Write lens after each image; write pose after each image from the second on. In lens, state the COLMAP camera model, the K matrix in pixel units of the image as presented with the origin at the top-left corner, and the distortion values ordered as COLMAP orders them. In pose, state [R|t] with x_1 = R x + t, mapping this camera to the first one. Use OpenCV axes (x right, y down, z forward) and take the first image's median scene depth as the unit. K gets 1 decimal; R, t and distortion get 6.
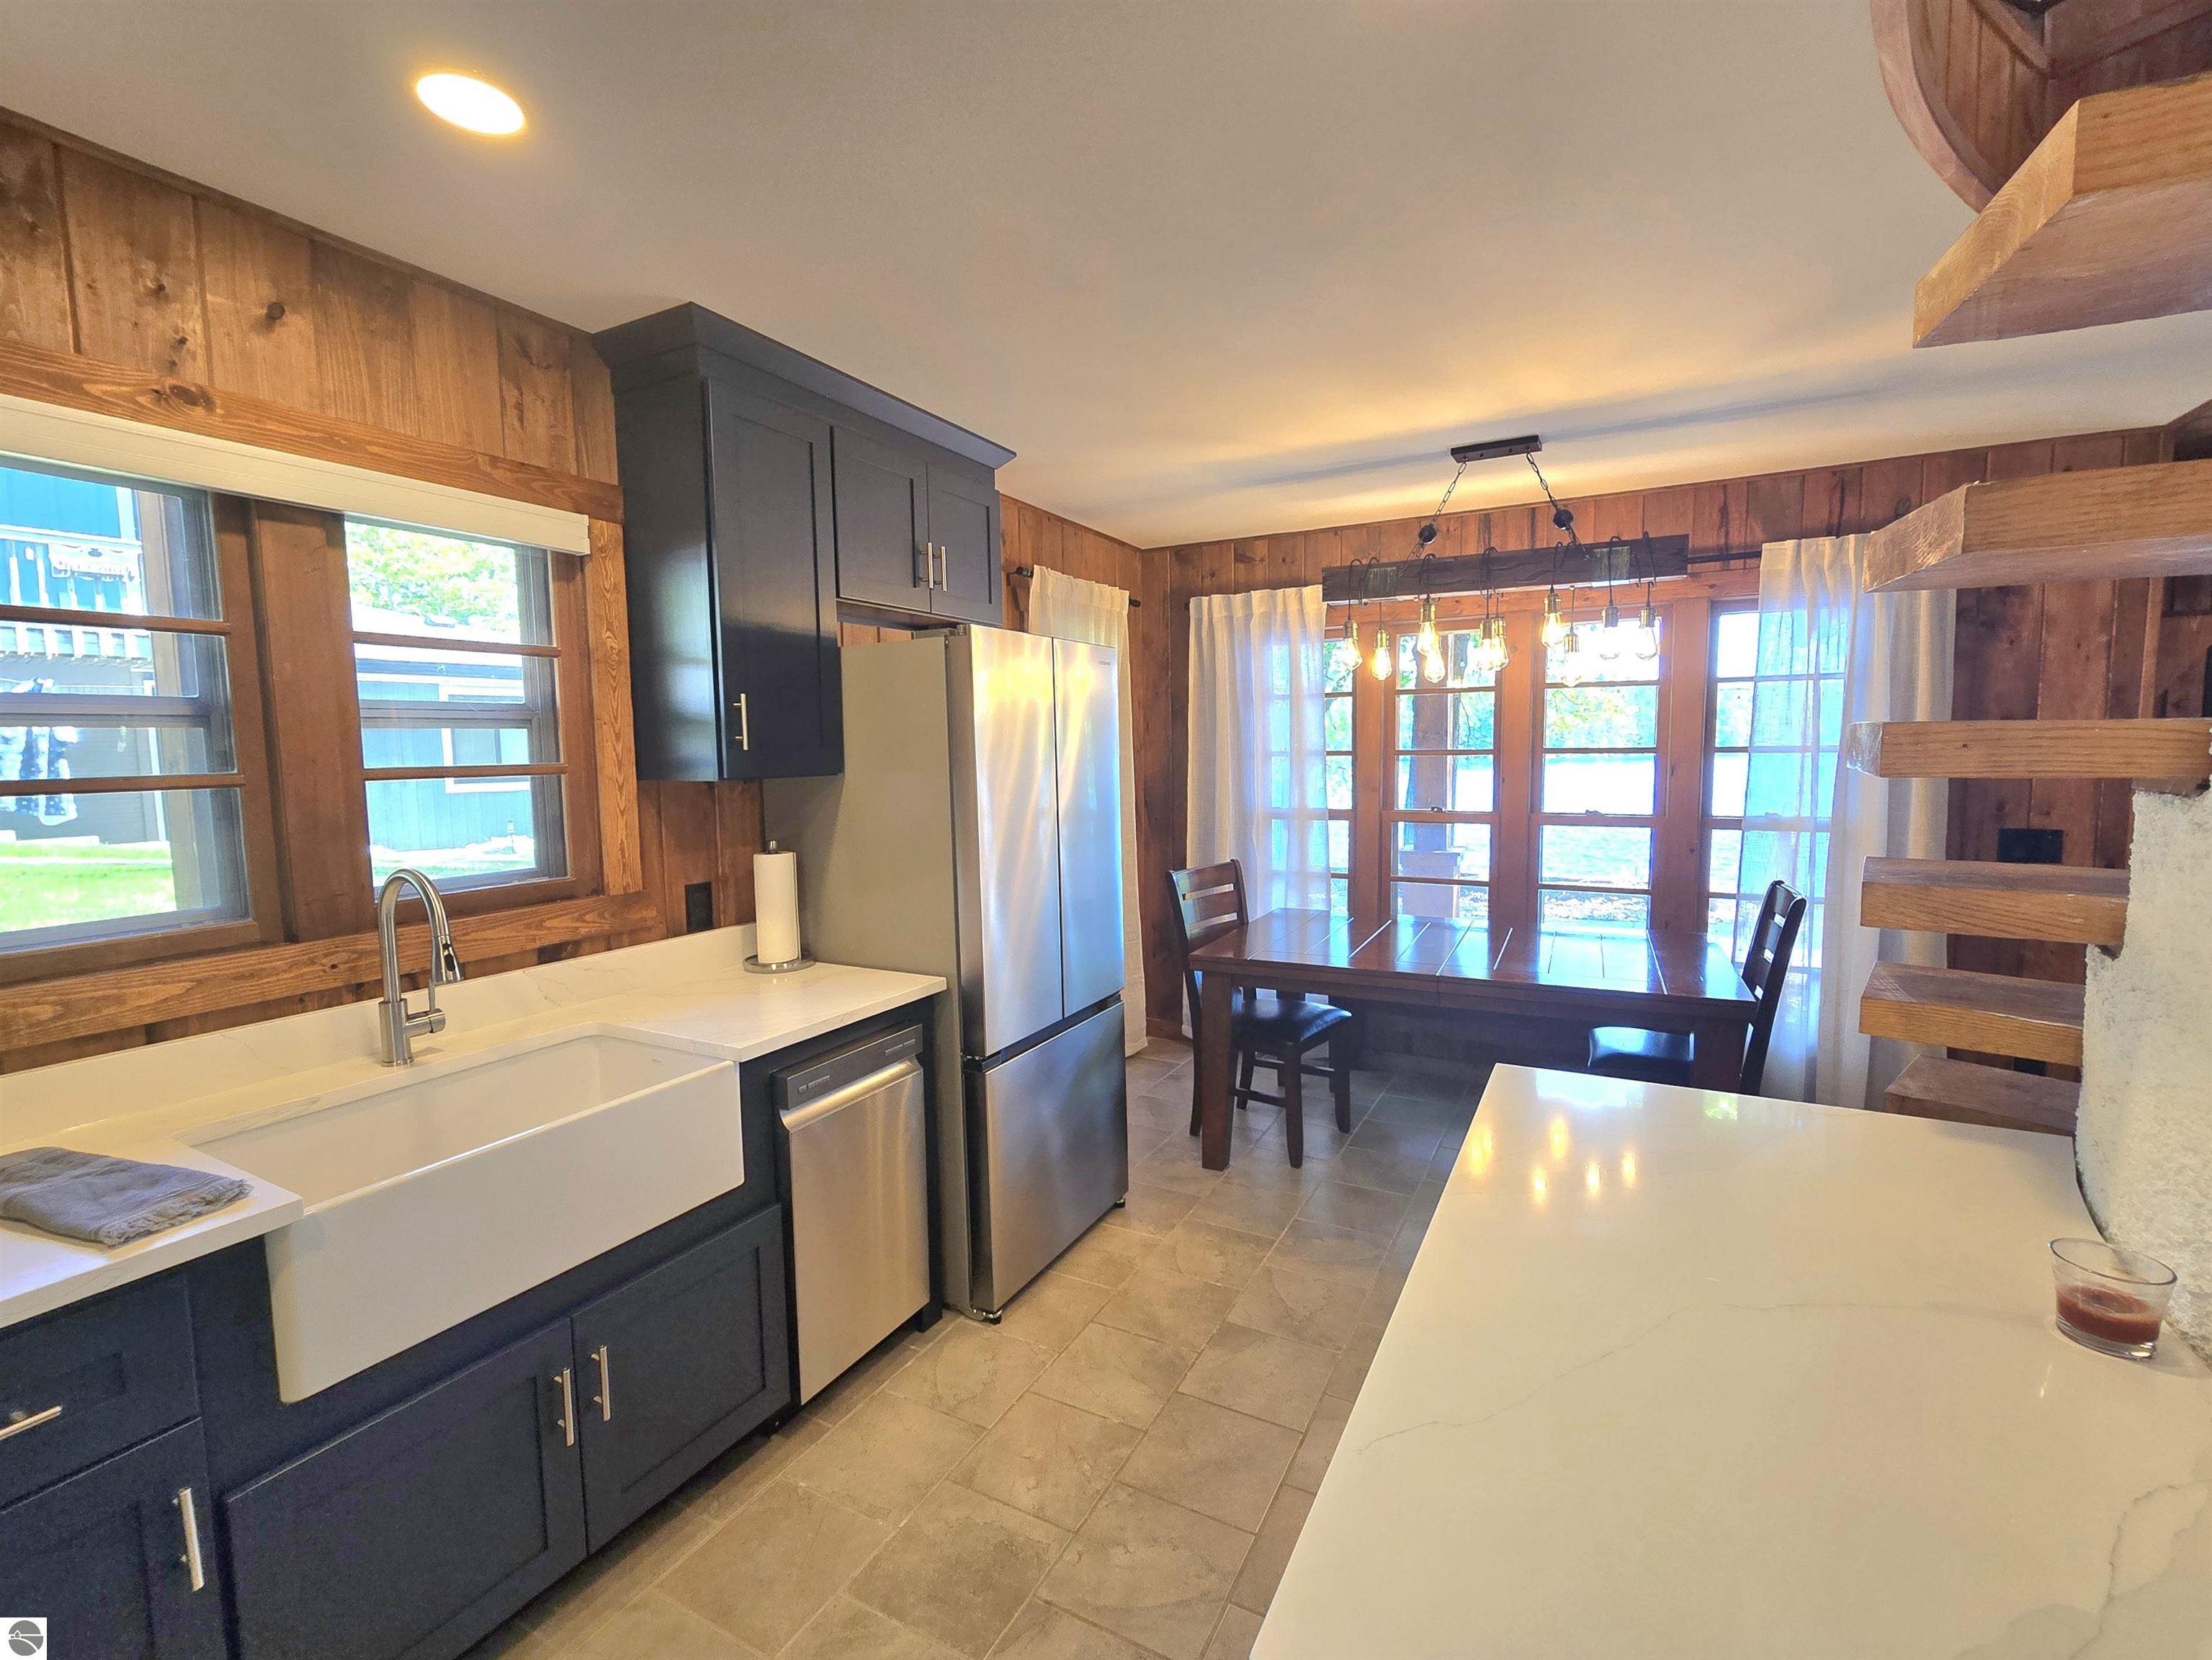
lens RADIAL K [[912.5, 0, 1107.5], [0, 912.5, 831.8], [0, 0, 1]] dist [-0.005625, 0.000987]
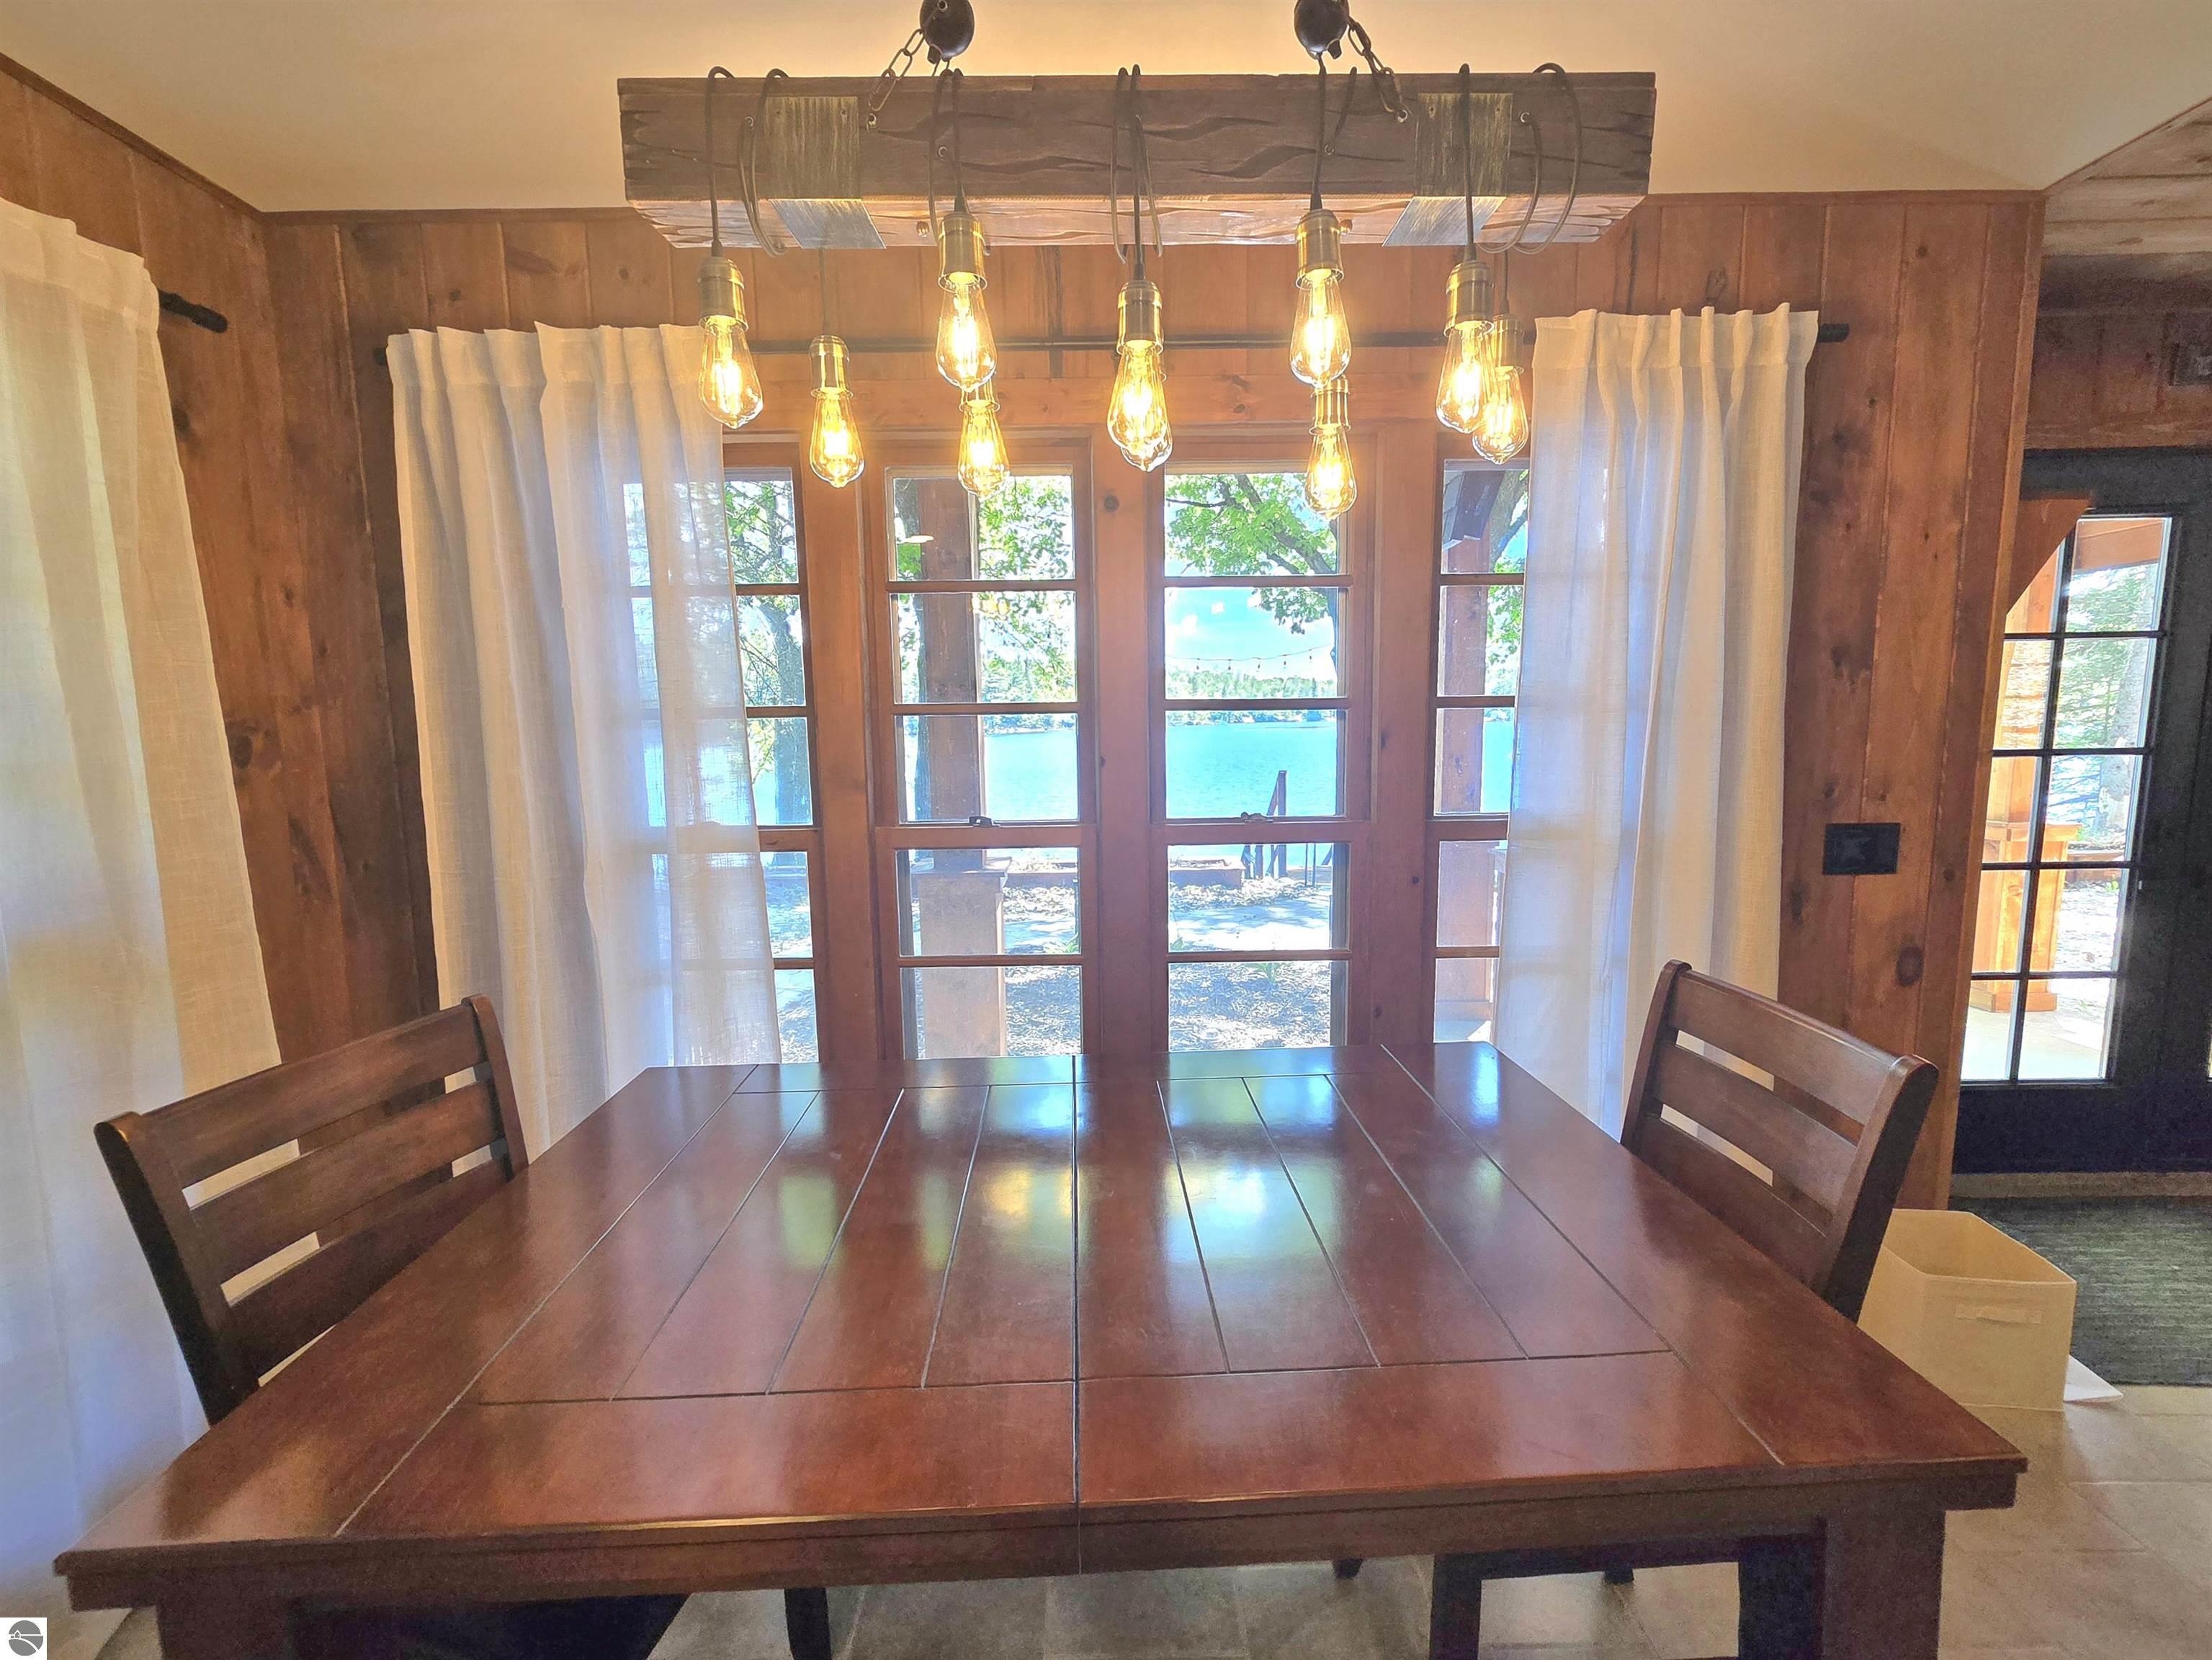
lens RADIAL K [[912.5, 0, 1103.1], [0, 912.5, 820.6], [0, 0, 1]] dist [-0.005625, 0.000987]
pose [[0.867102, -0.059888, 0.494517, 0.249664], [0.046922, 0.998152, 0.038605, -0.059956], [-0.495915, -0.010271, 0.868310, 0.769349]]
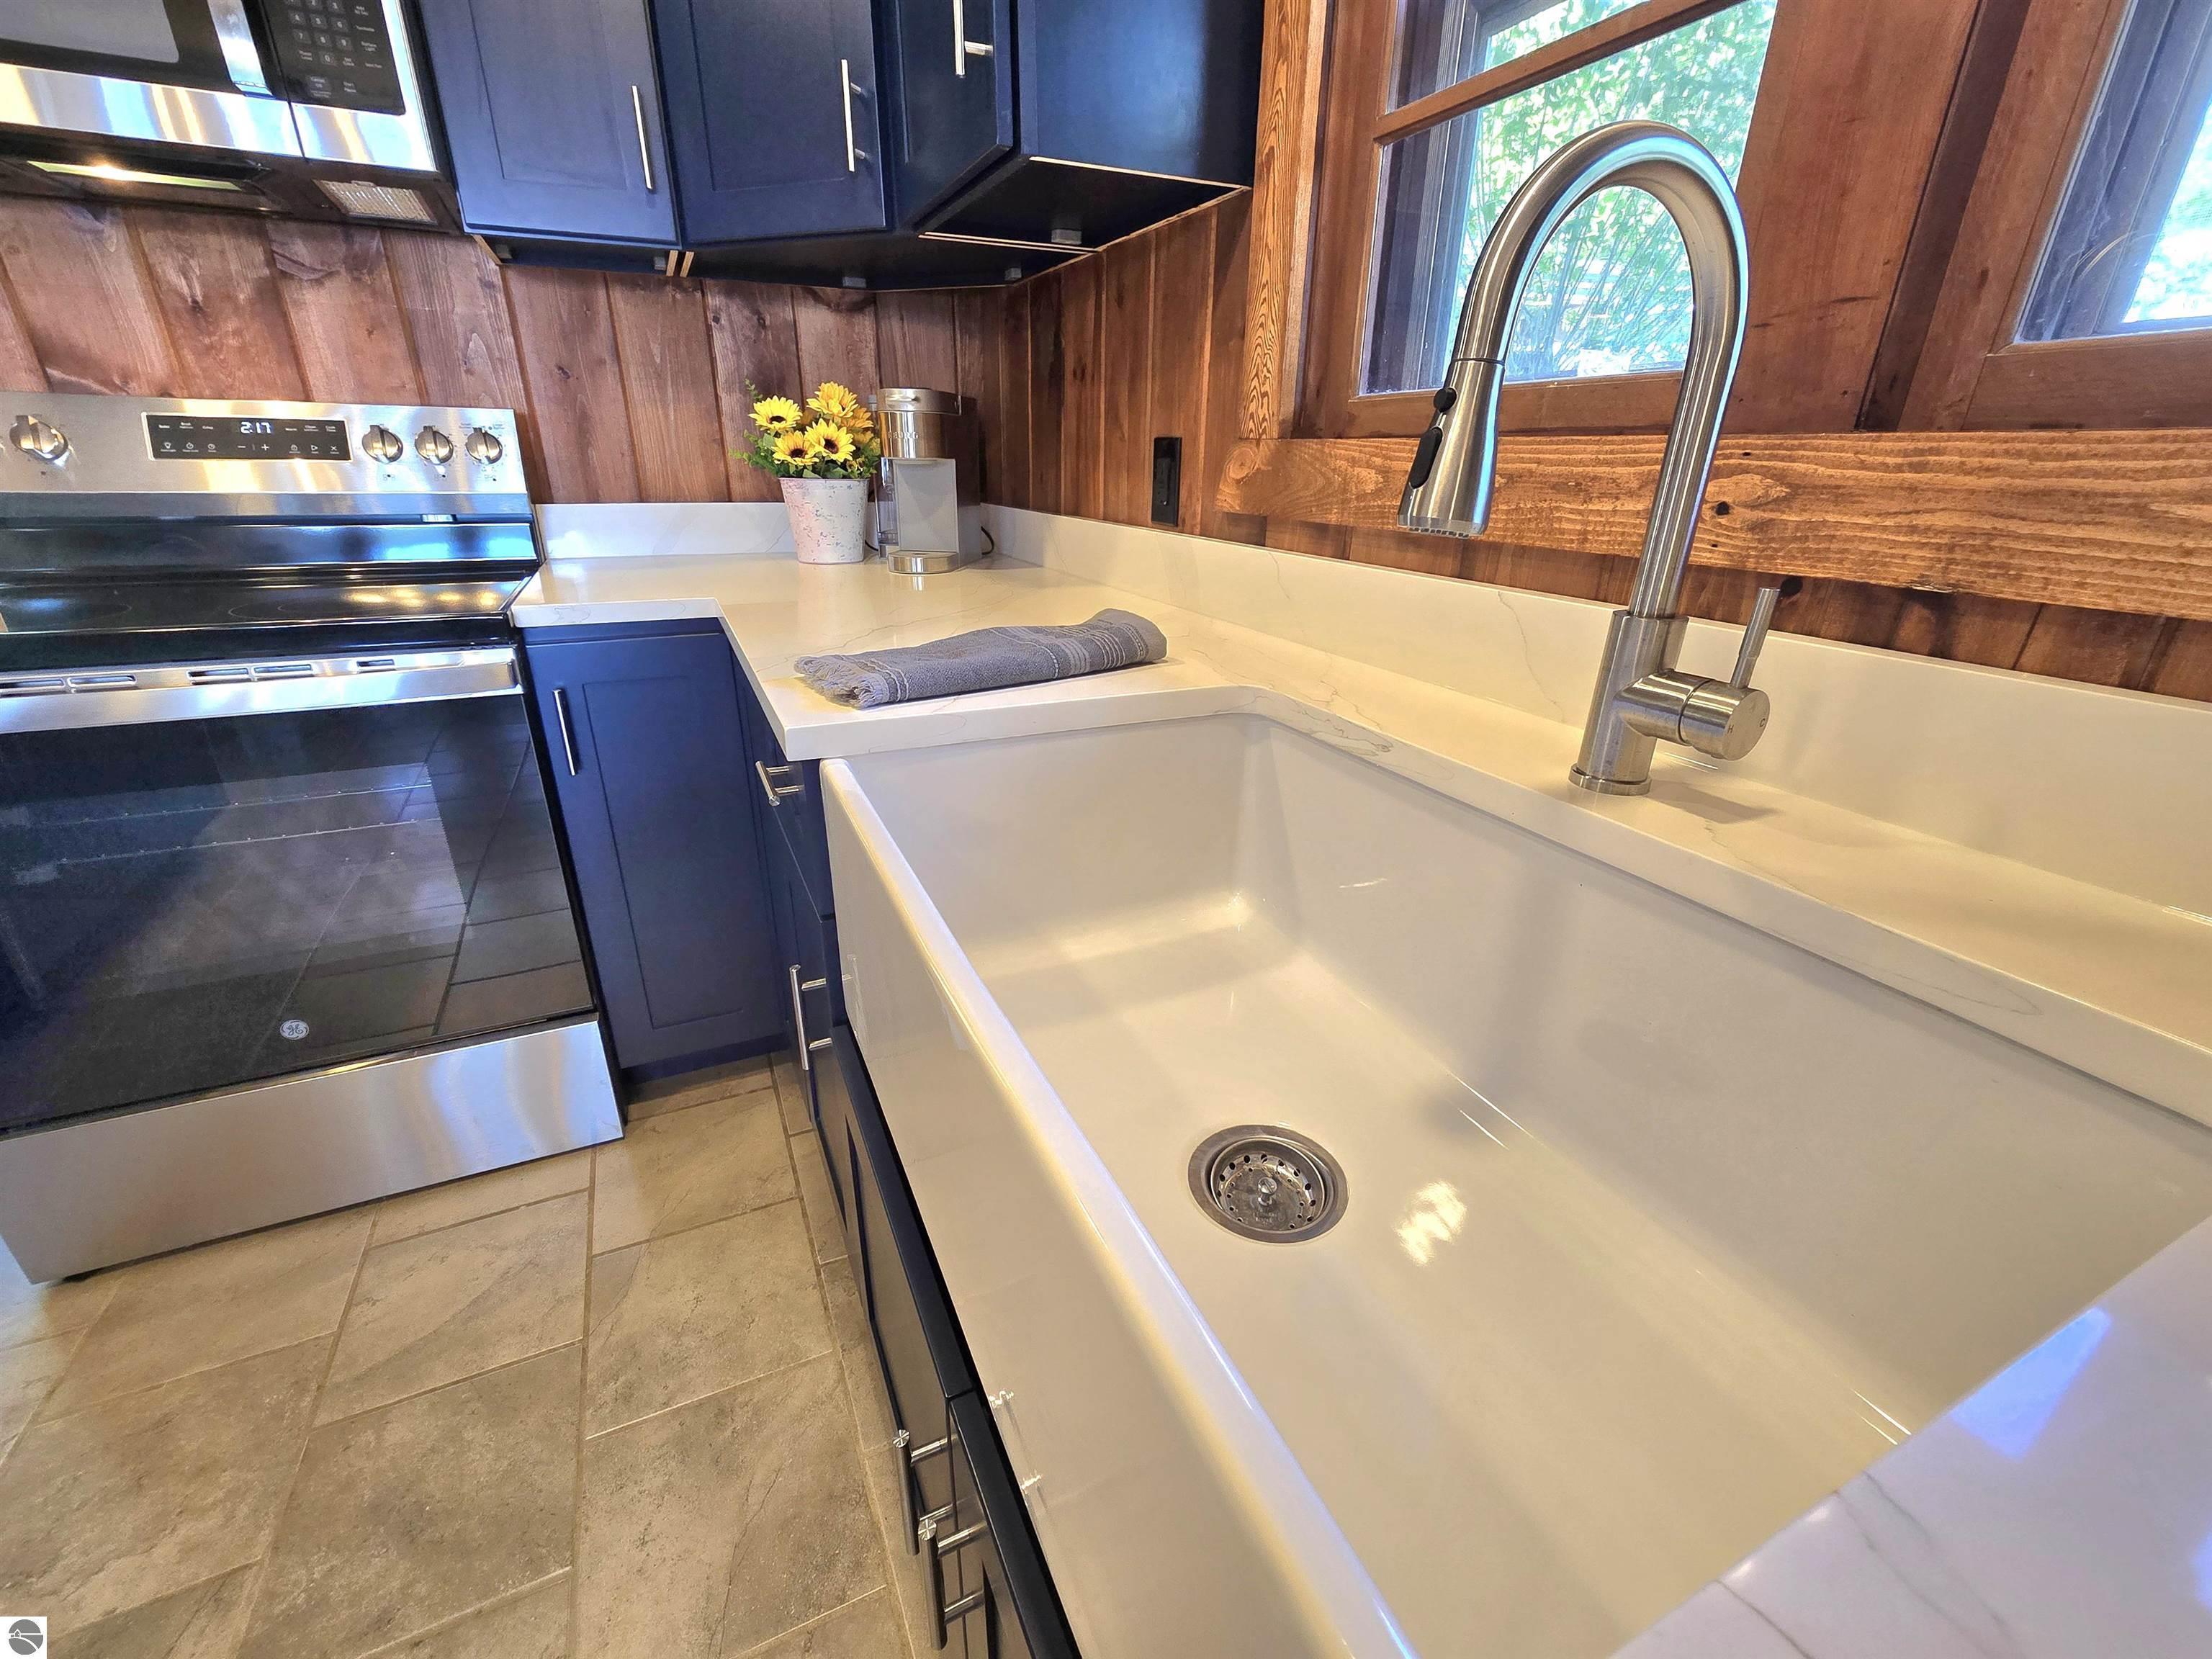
lens RADIAL K [[912.4, 0, 1095.3], [0, 912.4, 830.9], [0, 0, 1]] dist [-0.005625, 0.000987]
pose [[-0.581803, 0.319463, -0.747963, -0.224624], [-0.074164, 0.894962, 0.439936, 0.074021], [0.809941, 0.311428, -0.496998, 0.626606]]
